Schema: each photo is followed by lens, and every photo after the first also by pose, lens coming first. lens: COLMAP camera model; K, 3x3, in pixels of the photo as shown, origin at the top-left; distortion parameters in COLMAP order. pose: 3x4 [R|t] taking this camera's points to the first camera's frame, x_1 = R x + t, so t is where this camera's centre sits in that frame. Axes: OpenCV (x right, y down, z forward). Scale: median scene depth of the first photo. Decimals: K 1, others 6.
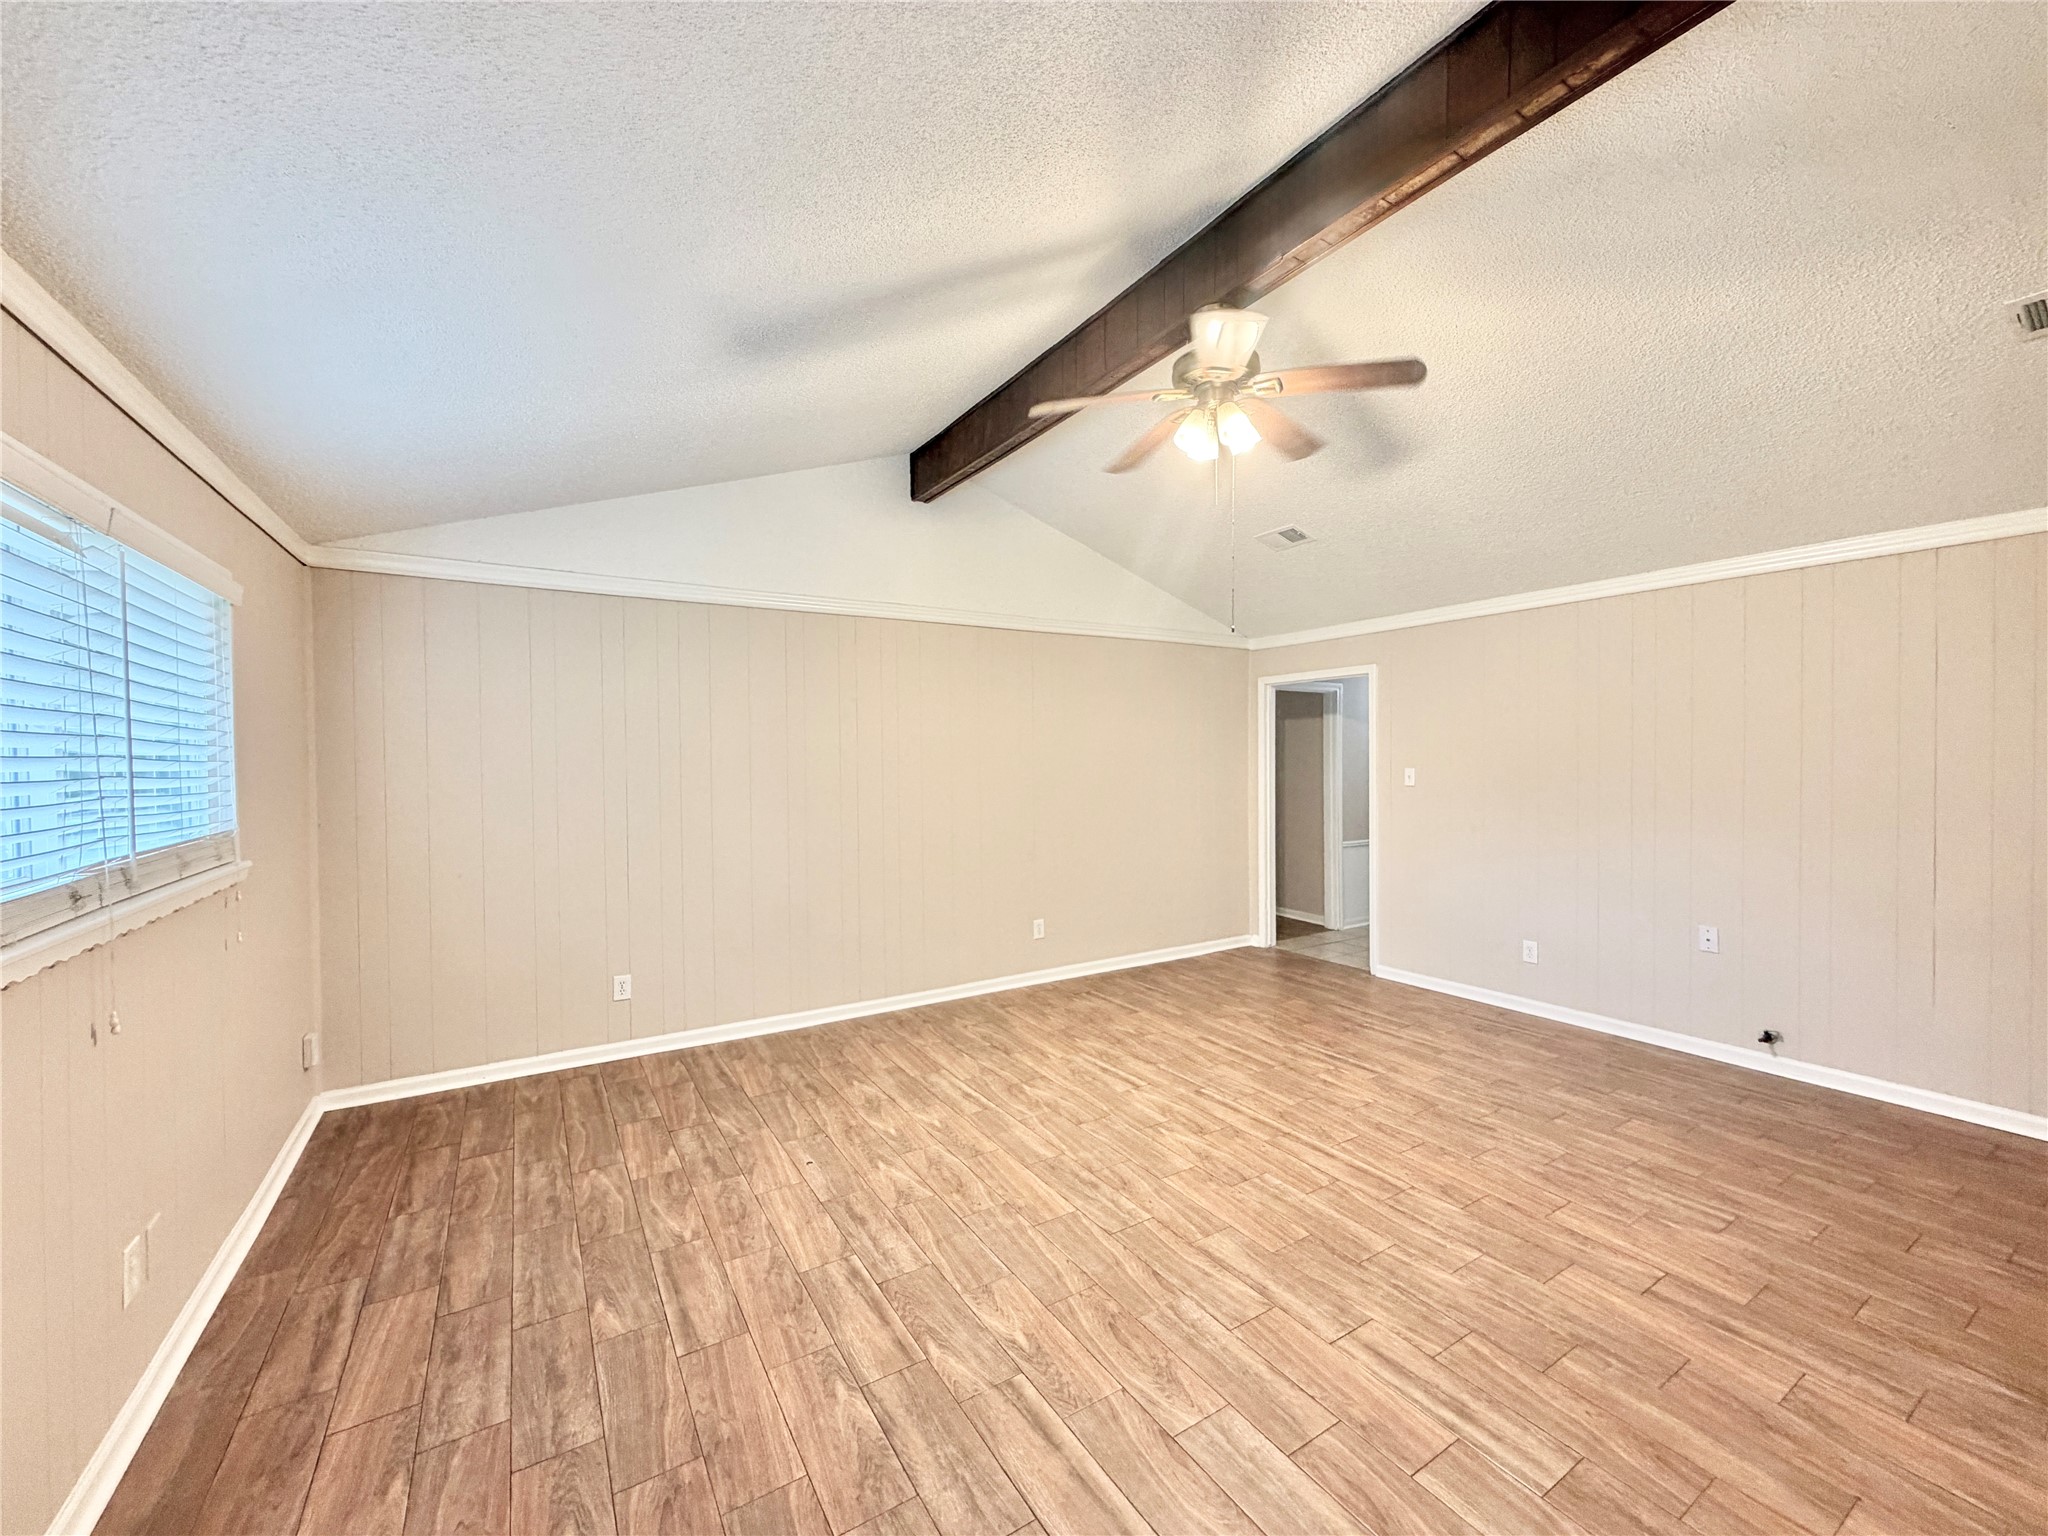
lens RADIAL K [[815.0, 0, 1017.9], [0, 815.0, 769.9], [0, 0, 1]] dist [0.000861, -0.000050]
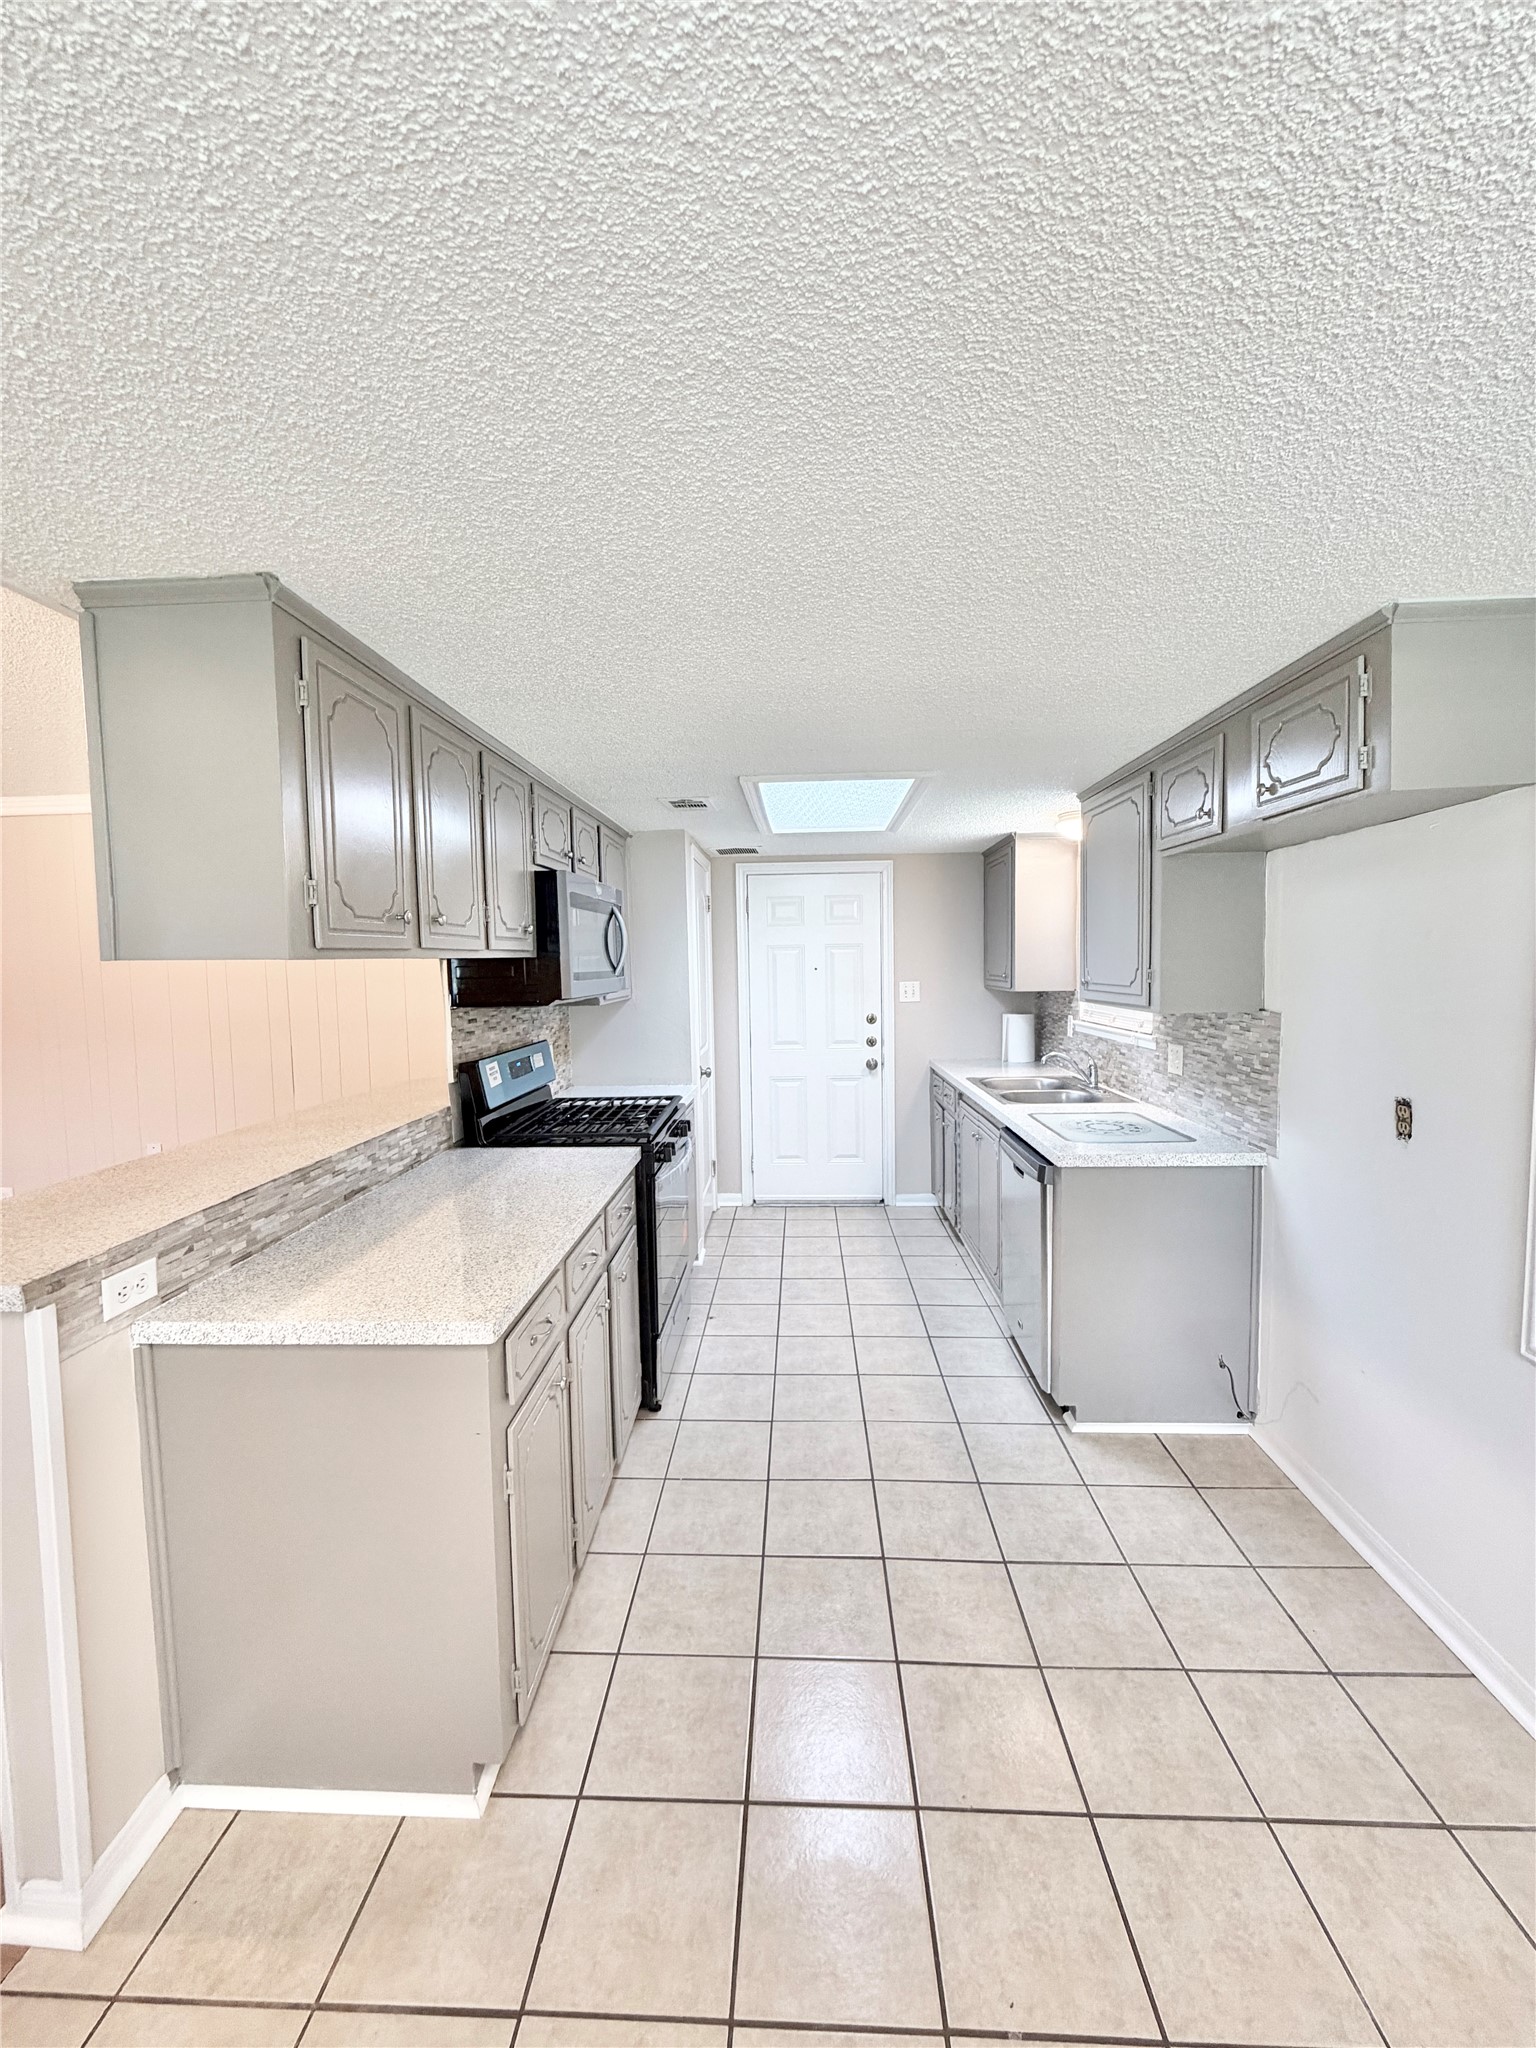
lens RADIAL K [[815.0, 0, 768.2], [0, 815.0, 1019.8], [0, 0, 1]] dist [0.000861, -0.000050]
pose [[0.559416, -0.055094, 0.827054, 0.539081], [0.025840, 0.998463, 0.049034, 0.001820], [-0.828484, -0.006060, 0.559980, -0.309038]]
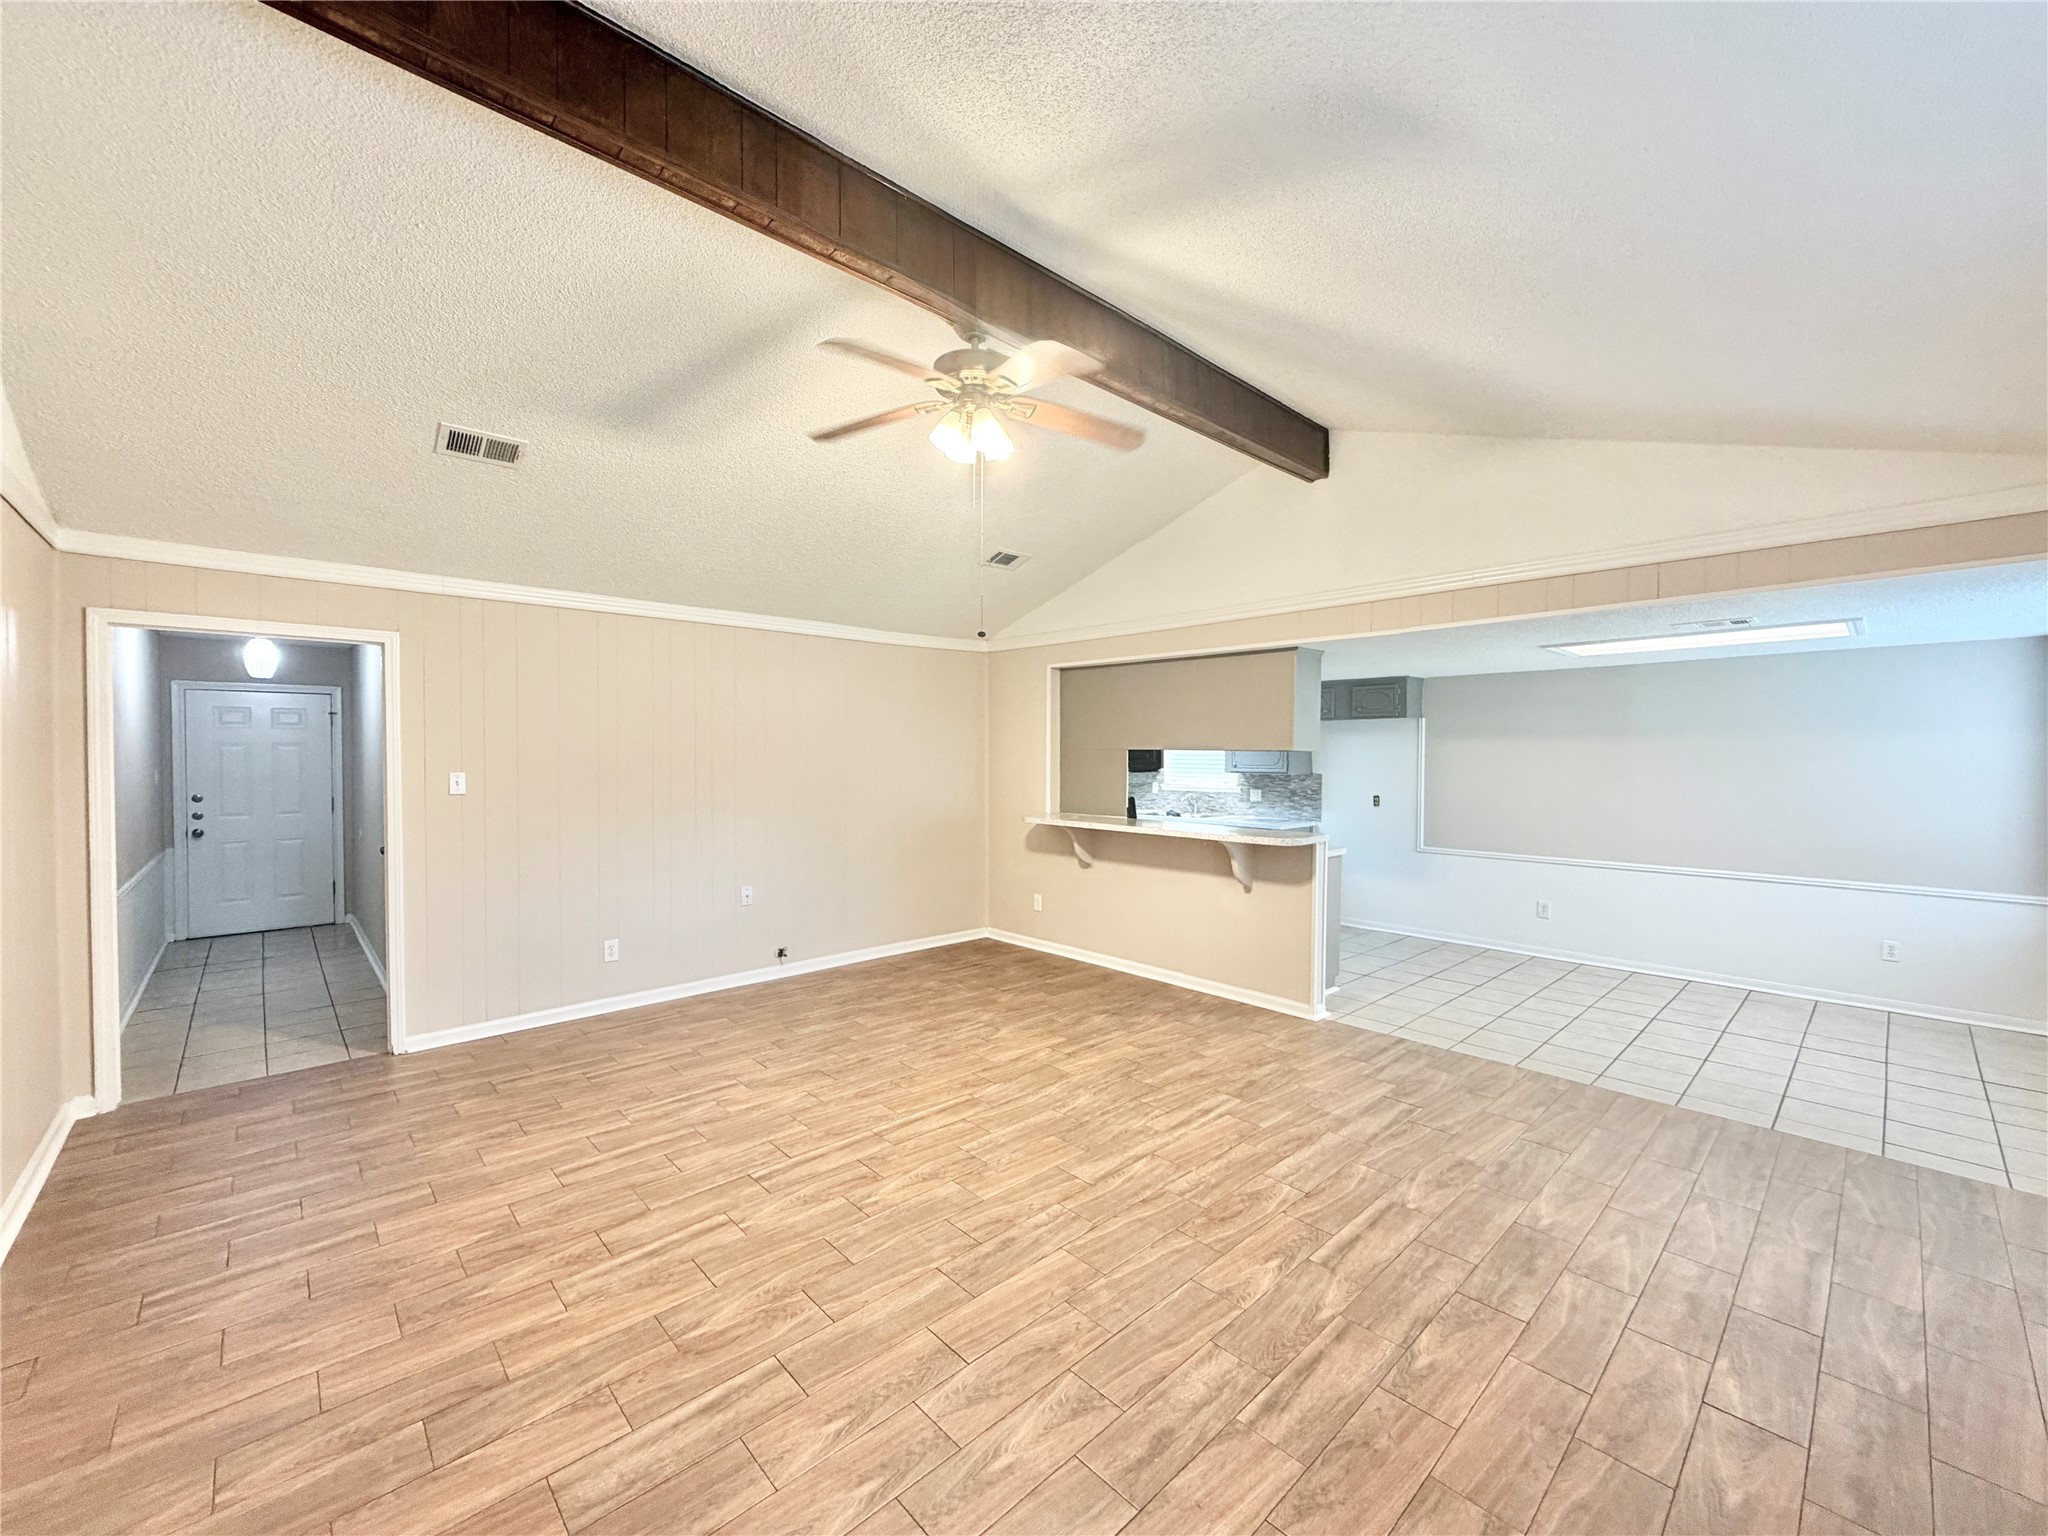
lens RADIAL K [[815.0, 0, 1019.2], [0, 815.0, 769.0], [0, 0, 1]] dist [0.000861, -0.000050]
pose [[-0.195365, -0.006962, 0.980706, -0.686501], [0.016402, 0.999812, 0.010365, -0.007656], [-0.980594, 0.018111, -0.195214, 1.028295]]
